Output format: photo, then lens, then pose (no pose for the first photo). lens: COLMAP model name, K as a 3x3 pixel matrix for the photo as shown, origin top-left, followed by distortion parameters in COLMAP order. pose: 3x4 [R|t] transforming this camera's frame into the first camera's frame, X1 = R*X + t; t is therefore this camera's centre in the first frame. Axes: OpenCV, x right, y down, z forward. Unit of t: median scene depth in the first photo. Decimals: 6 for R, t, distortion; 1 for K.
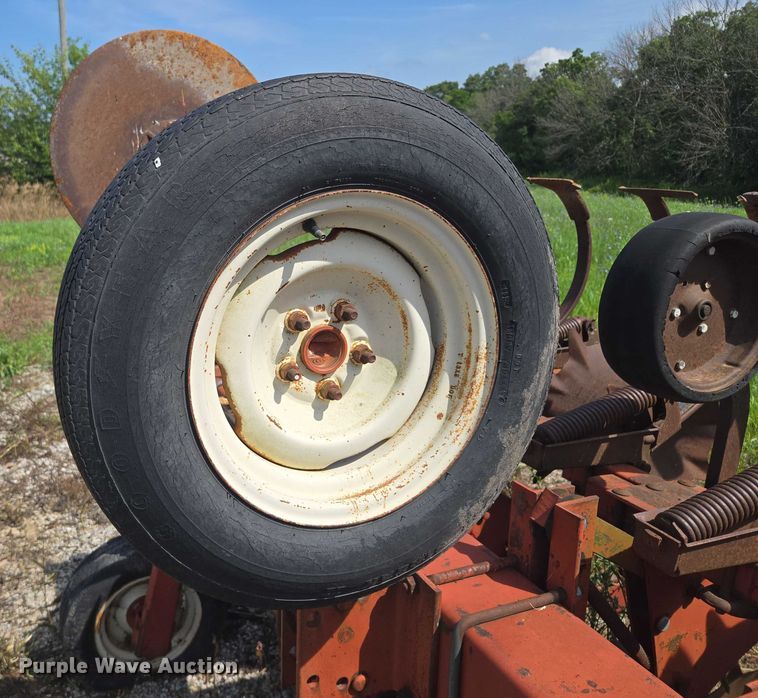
lens RADIAL K [[640.2, 0, 279.6], [0, 640.2, 333.8], [0, 0, 1]] dist [0.061568, -0.042590]
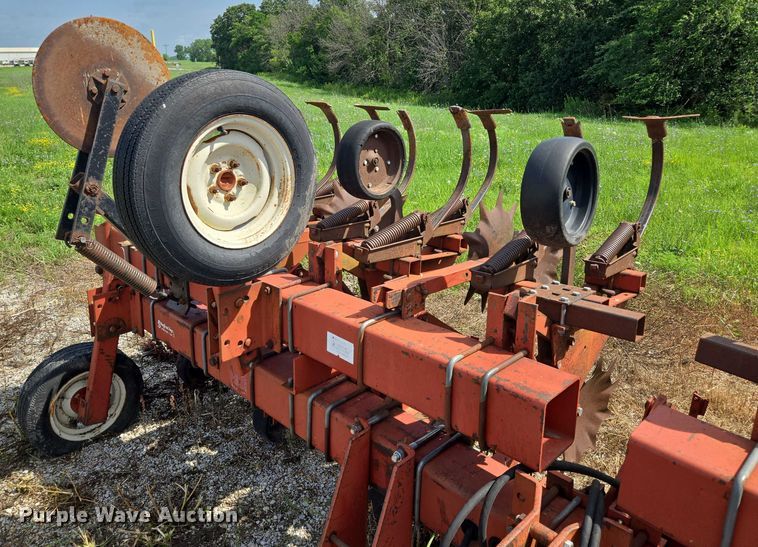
lens RADIAL K [[558.1, 0, 333.5], [0, 558.1, 232.3], [0, 0, 1]] dist [0.089484, -0.083707]
pose [[0.927254, -0.092259, 0.362889, -0.254789], [0.085528, 0.995734, 0.034609, 0.135168], [-0.364534, -0.001054, 0.931190, -0.829702]]
